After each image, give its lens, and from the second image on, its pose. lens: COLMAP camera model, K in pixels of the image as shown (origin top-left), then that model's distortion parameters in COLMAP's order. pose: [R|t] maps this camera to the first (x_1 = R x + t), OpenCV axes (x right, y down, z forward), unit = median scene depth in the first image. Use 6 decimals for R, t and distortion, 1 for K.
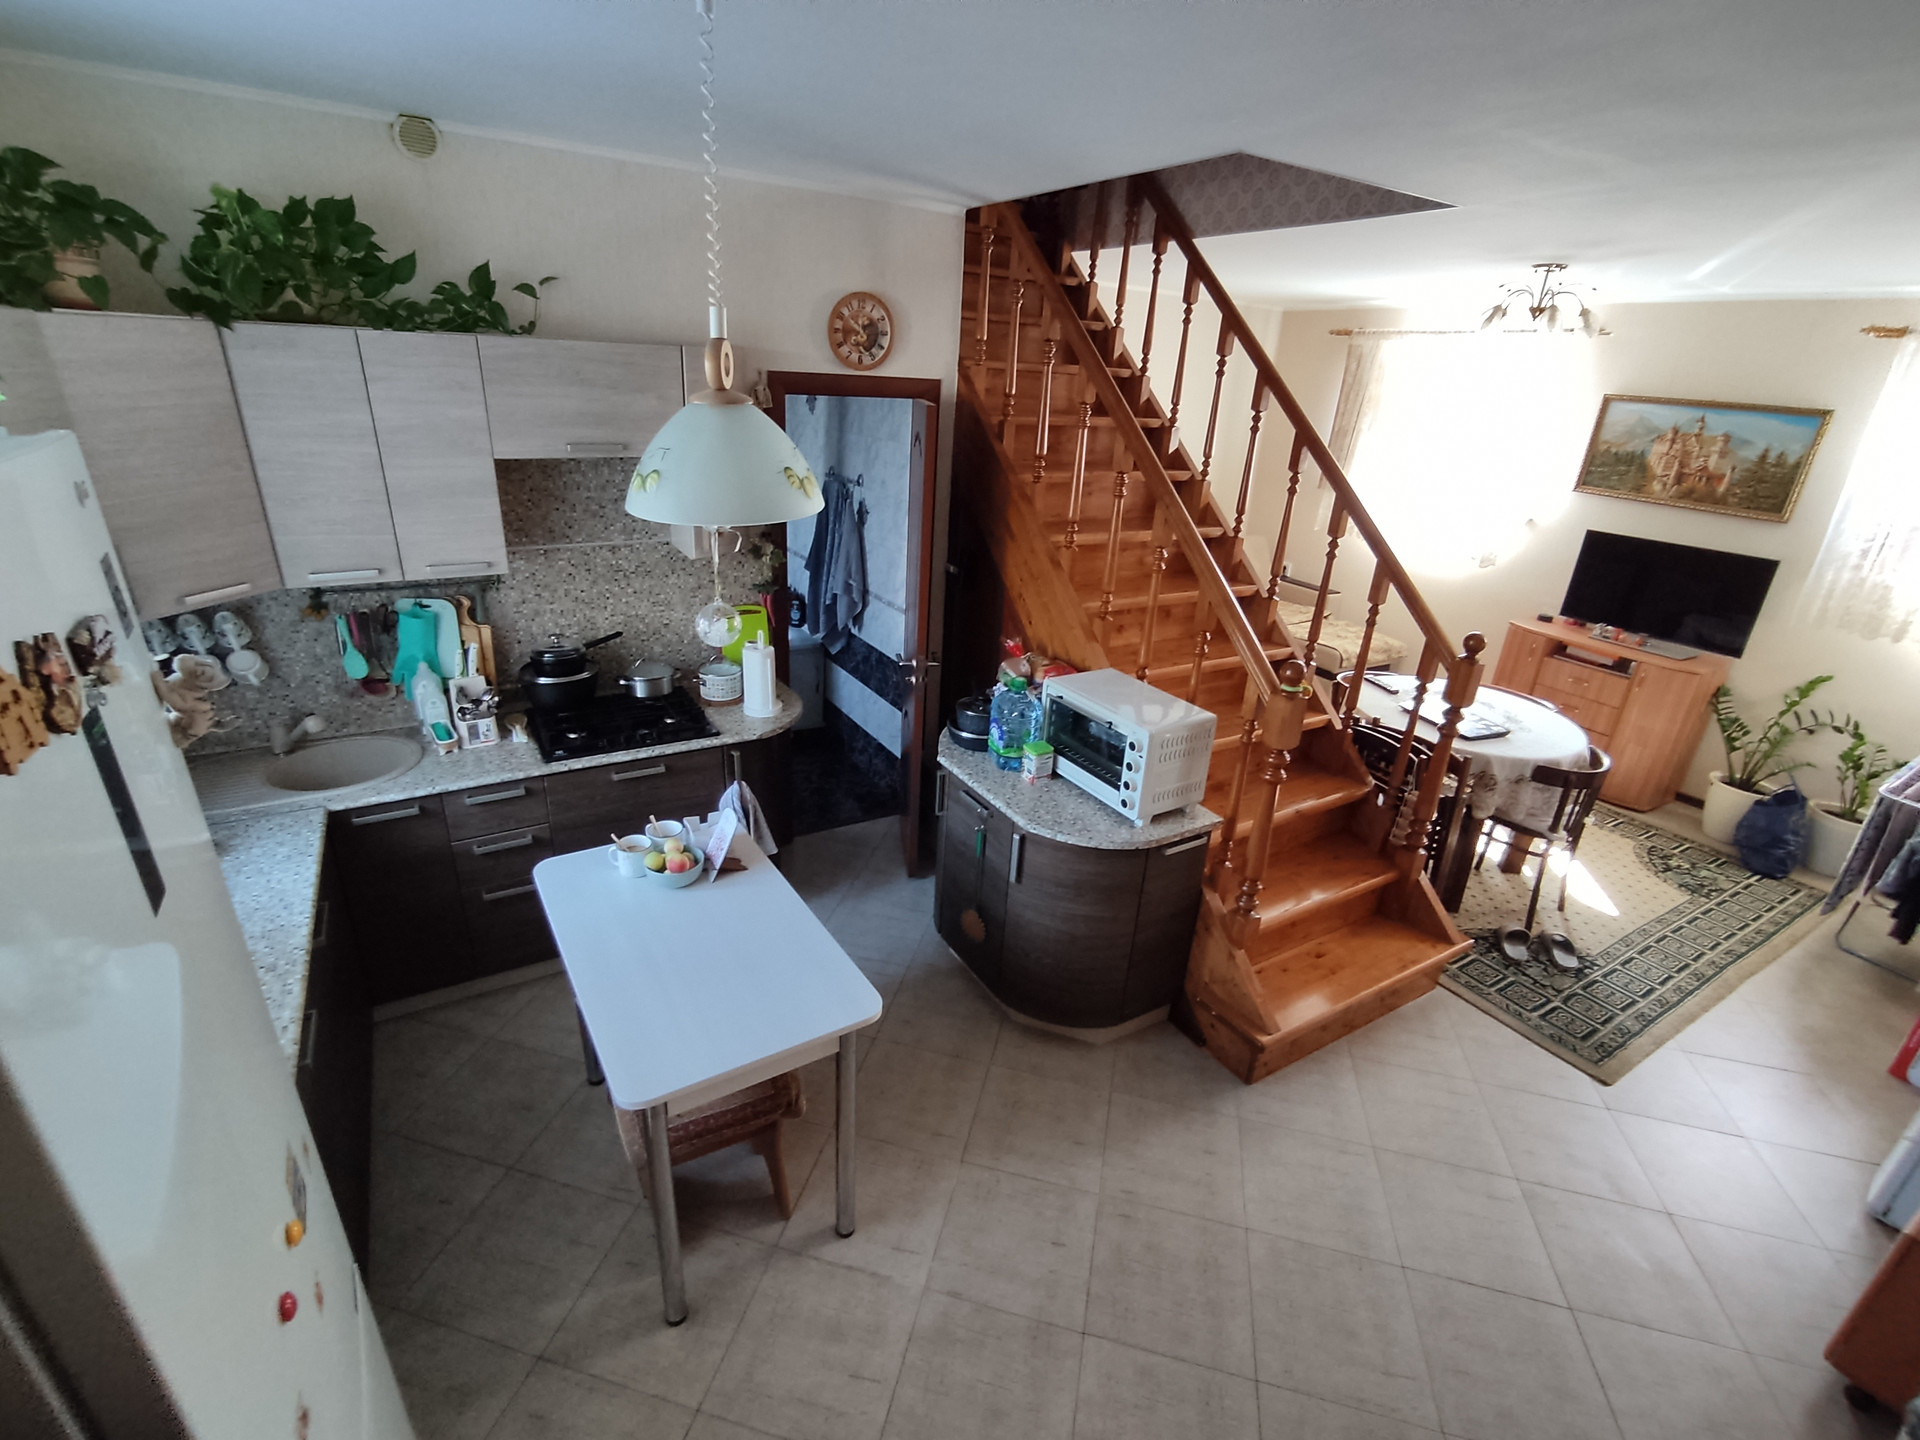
lens RADIAL K [[843.8, 0, 960.0], [0, 843.8, 720.0], [0, 0, 1]] dist [-0.007273, -0.000177]
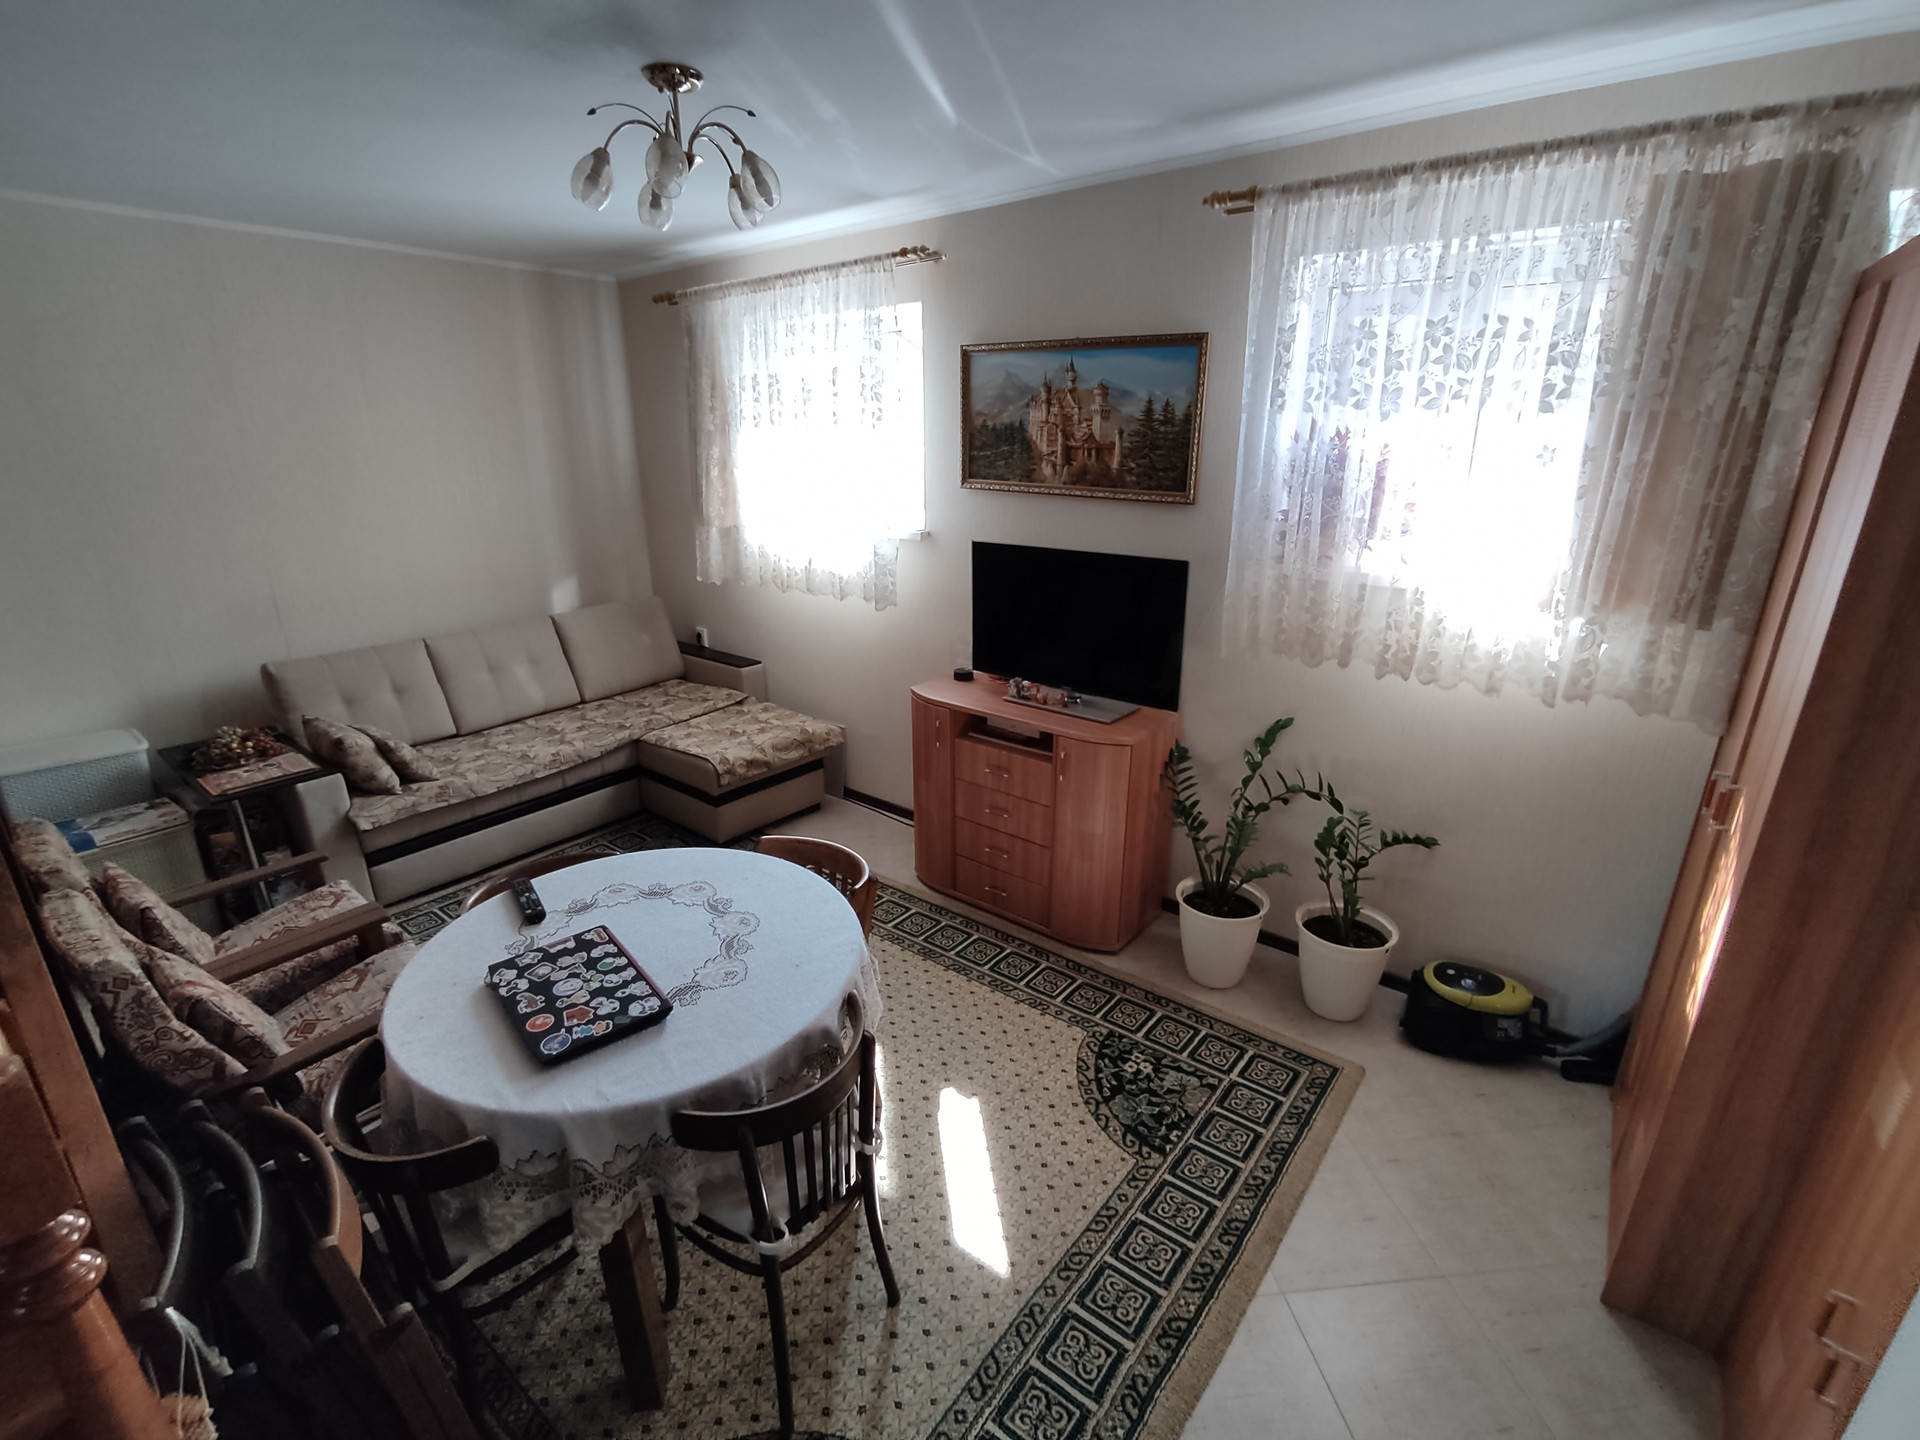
lens RADIAL K [[869.2, 0, 944.1], [0, 869.2, 721.0], [0, 0, 1]] dist [-0.025071, 0.016517]
pose [[0.940776, -0.169399, 0.293674, 0.570037], [0.185231, 0.982331, -0.026746, -0.083420], [-0.283954, 0.079559, 0.955532, 0.409750]]
